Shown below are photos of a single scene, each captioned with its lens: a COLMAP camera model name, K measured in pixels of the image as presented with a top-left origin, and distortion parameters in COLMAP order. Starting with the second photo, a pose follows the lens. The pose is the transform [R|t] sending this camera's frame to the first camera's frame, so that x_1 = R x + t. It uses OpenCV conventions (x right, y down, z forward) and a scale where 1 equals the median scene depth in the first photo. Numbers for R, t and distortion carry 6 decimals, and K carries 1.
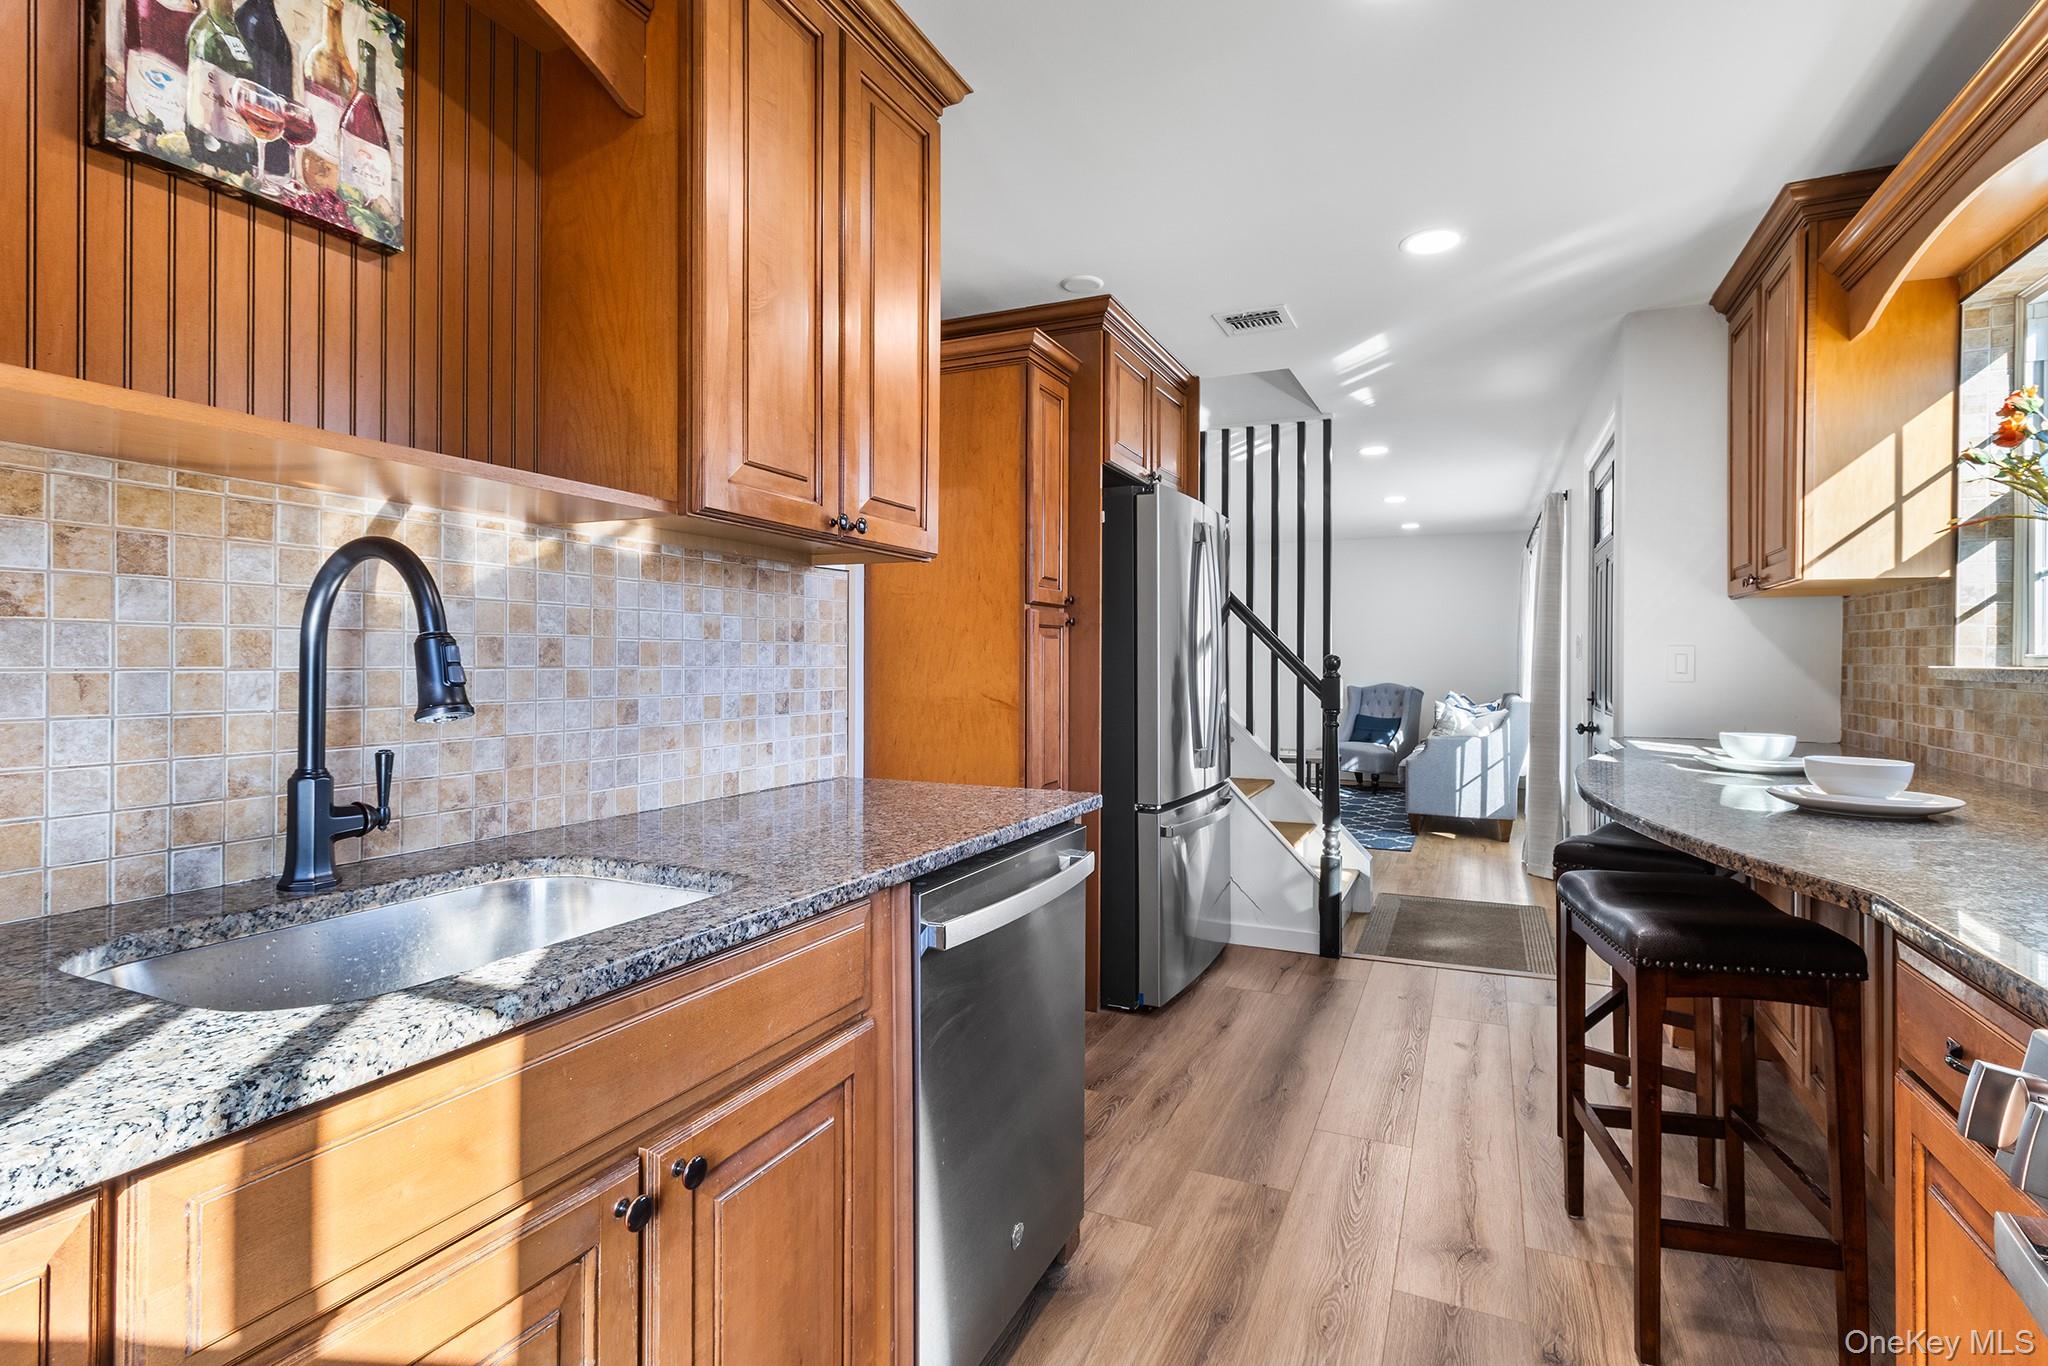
lens RADIAL K [[951.0, 0, 1071.5], [0, 951.0, 659.0], [0, 0, 1]] dist [0.002603, 0.000821]
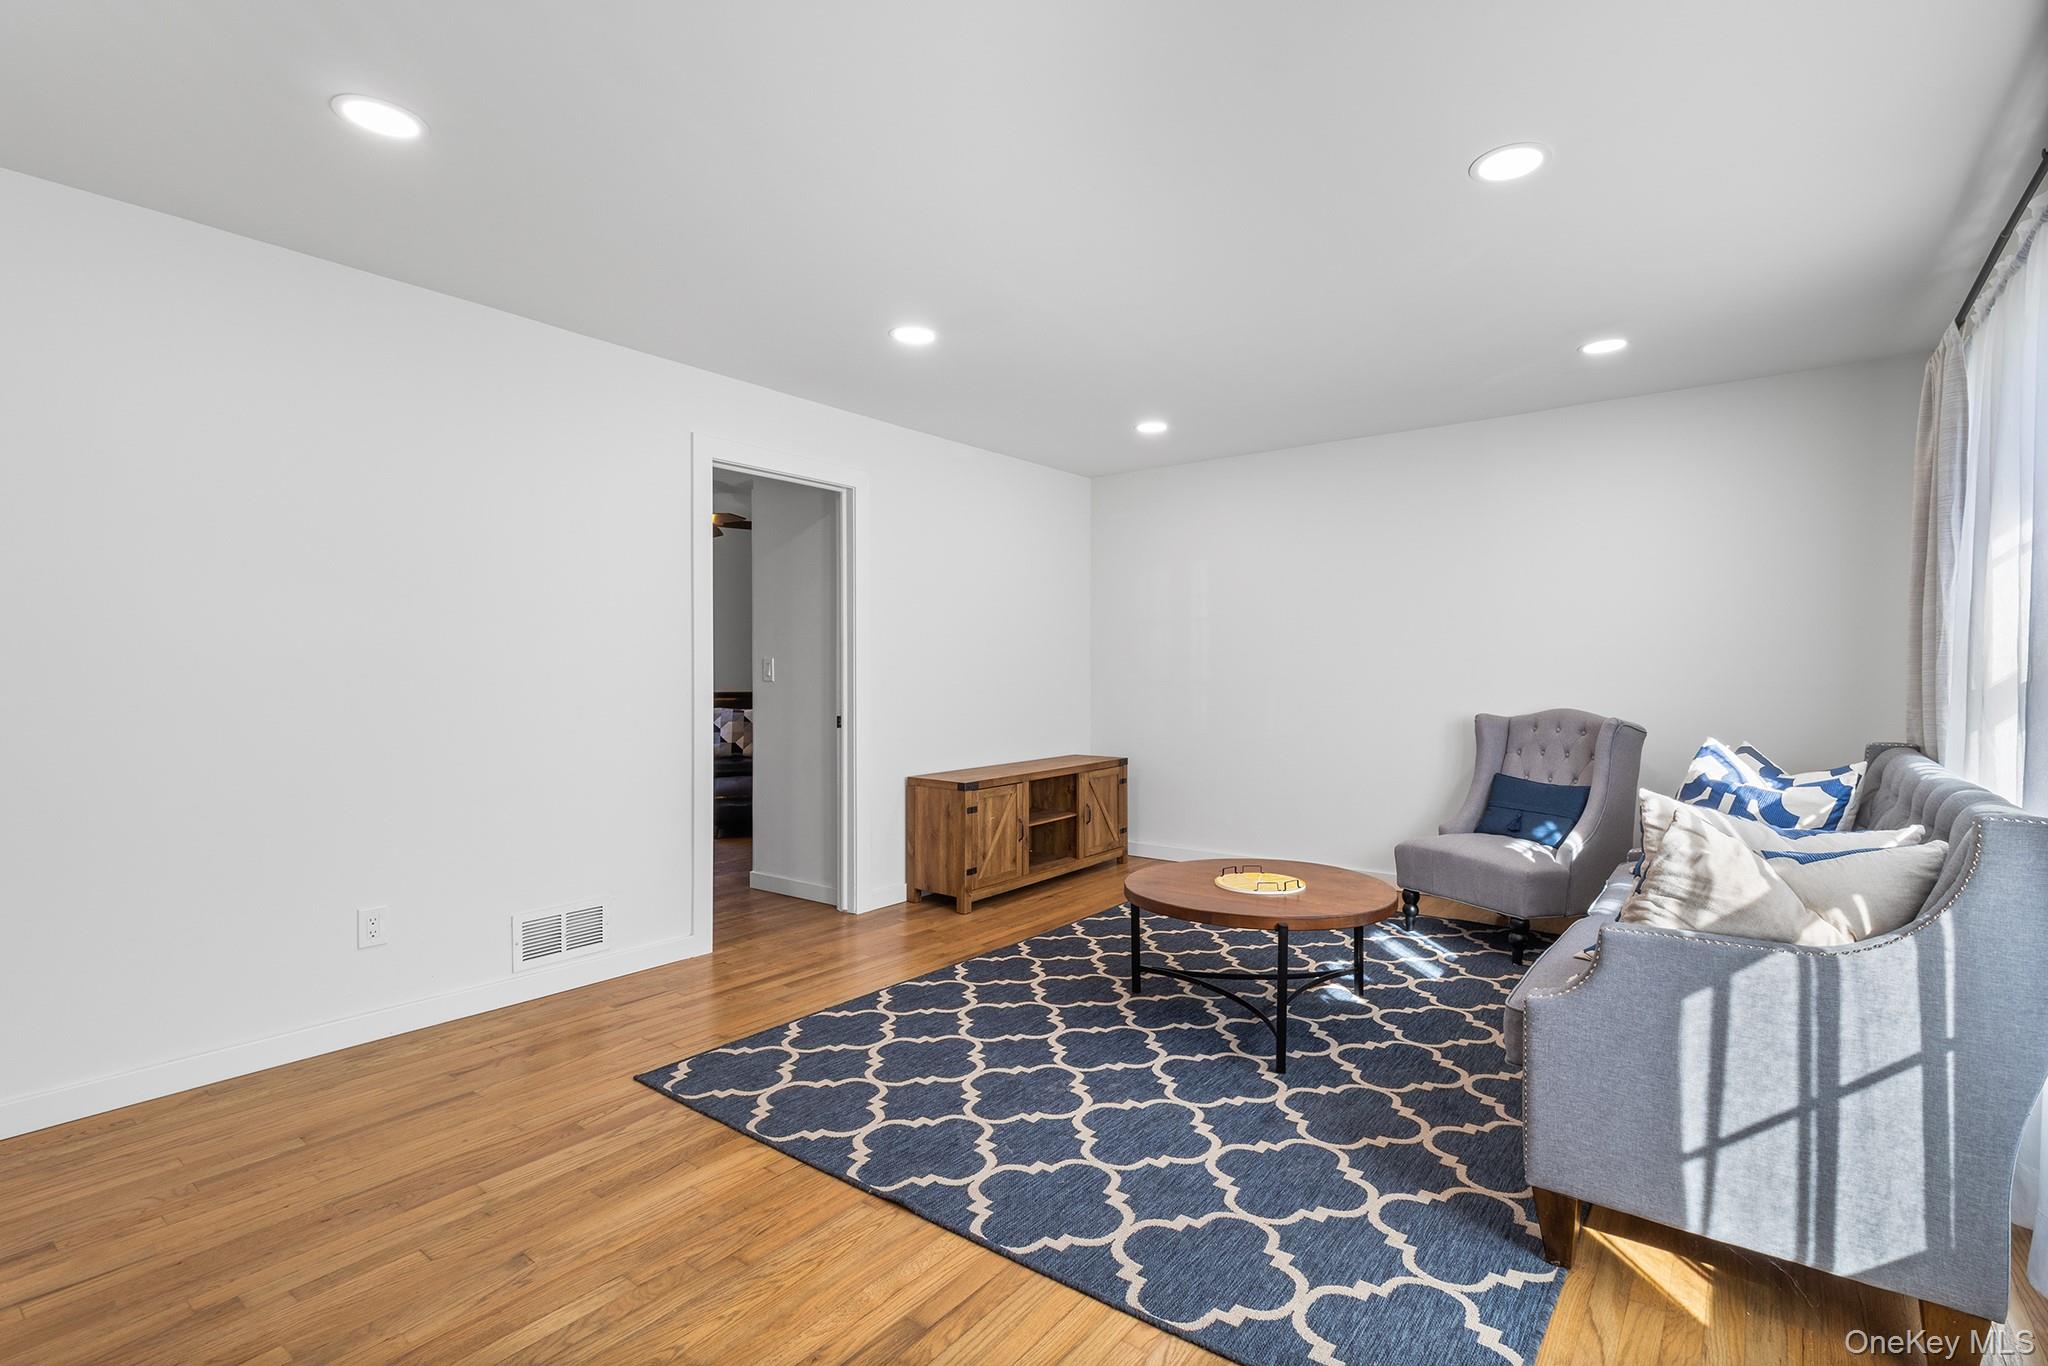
lens RADIAL K [[951.0, 0, 1058.4], [0, 951.0, 688.2], [0, 0, 1]] dist [0.002603, 0.000821]
pose [[0.970827, 0.003463, -0.239757, 0.285981], [0.002161, 0.999729, 0.023190, 0.004882], [0.239773, -0.023031, 0.970556, 0.684523]]
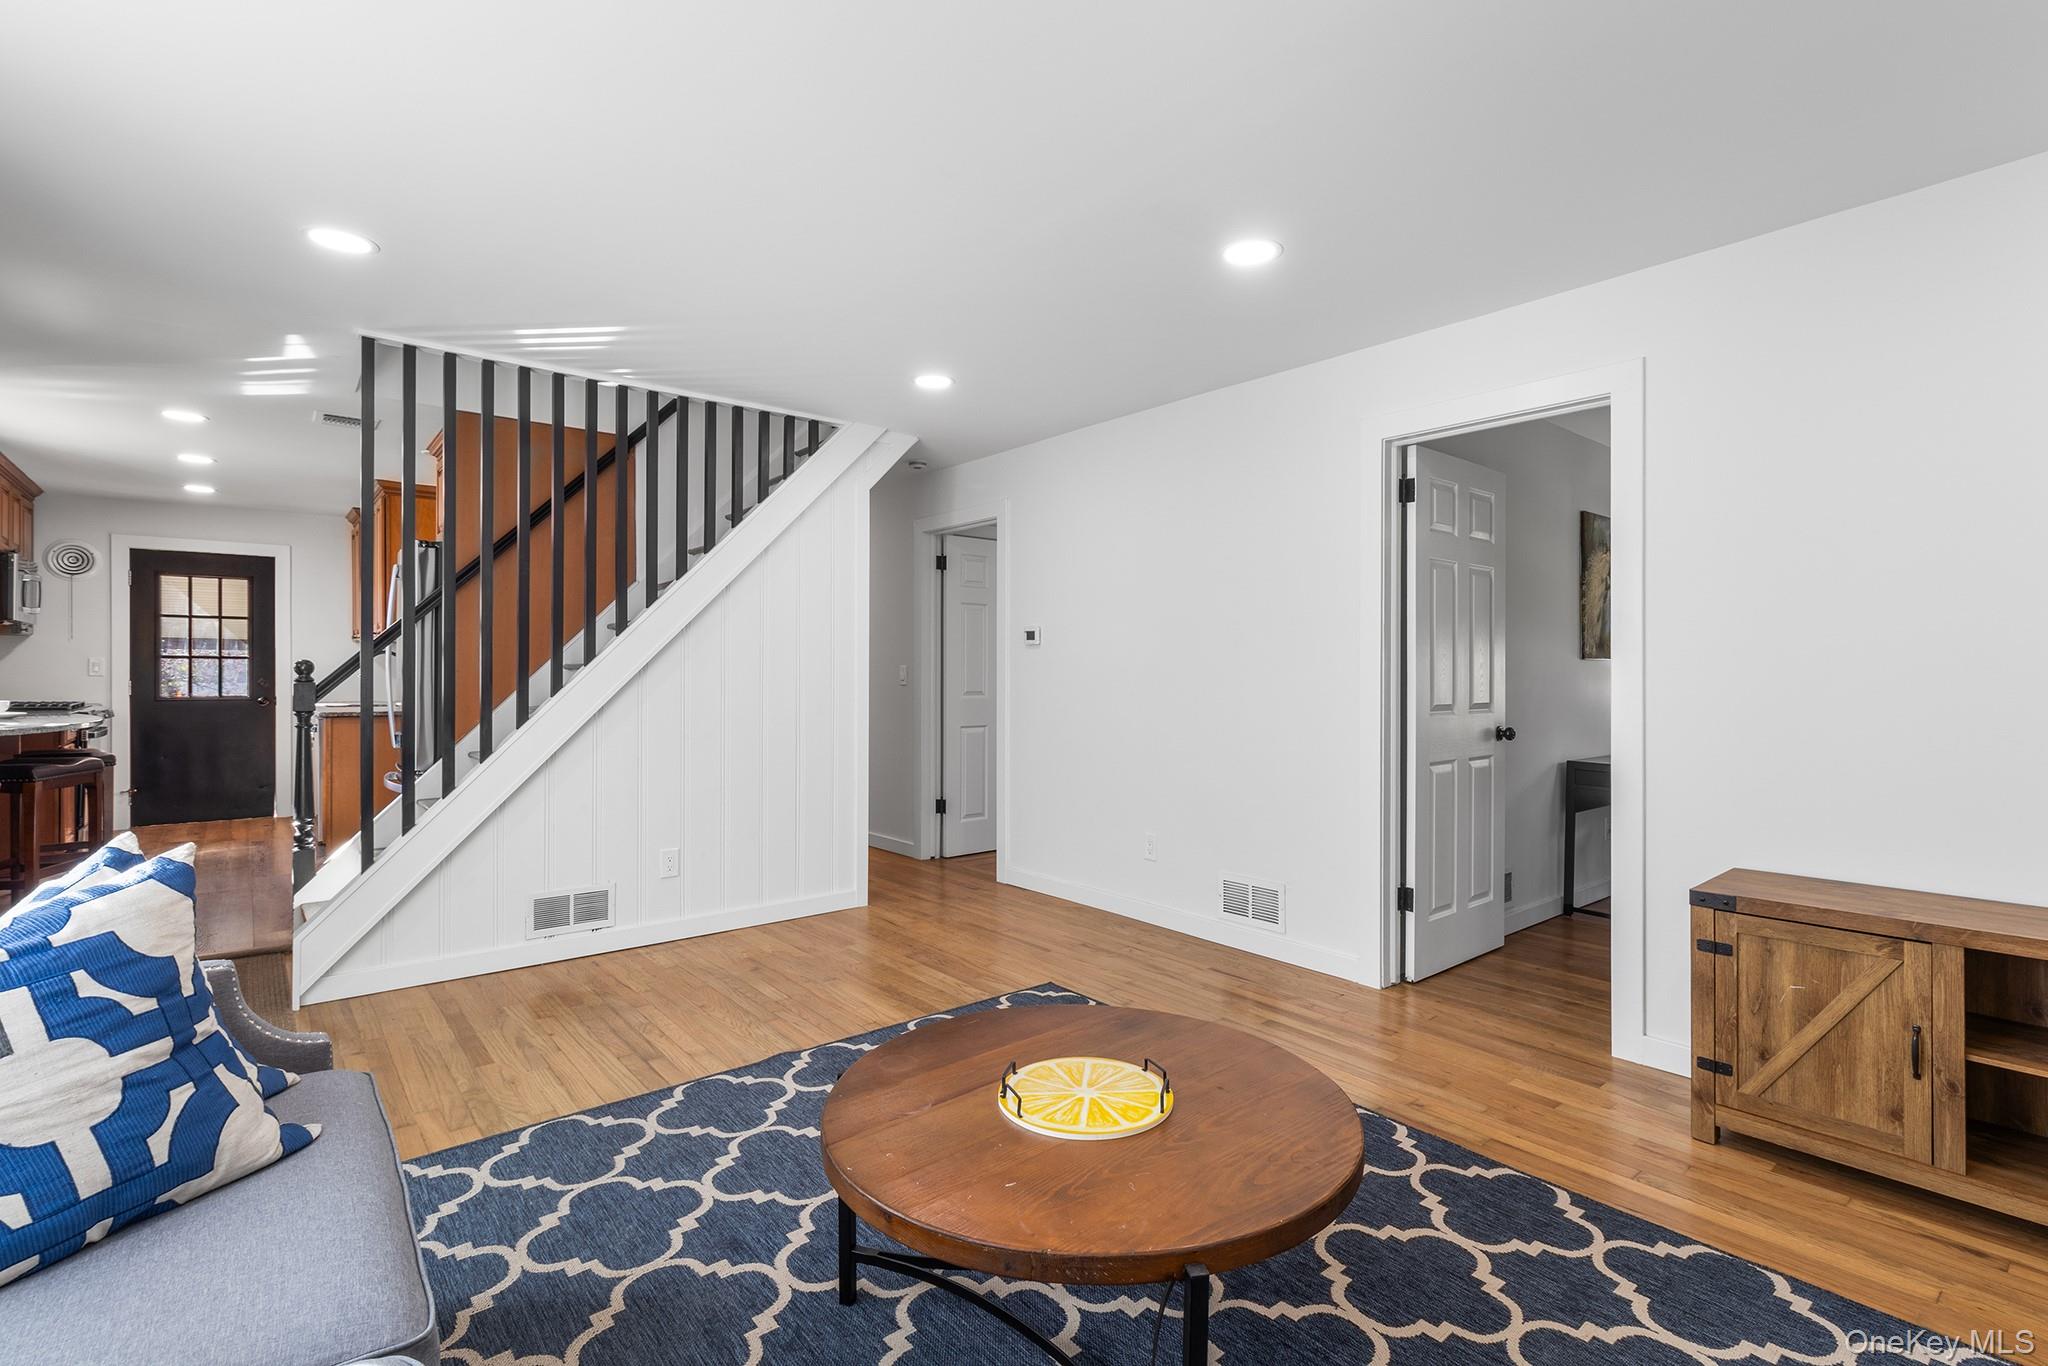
lens RADIAL K [[951.0, 0, 1042.2], [0, 951.0, 669.8], [0, 0, 1]] dist [0.002603, 0.000821]
pose [[-0.459573, -0.006132, -0.888119, 0.497528], [0.000907, 0.999972, -0.007373, 0.007692], [0.888139, -0.004194, -0.459555, 1.288572]]
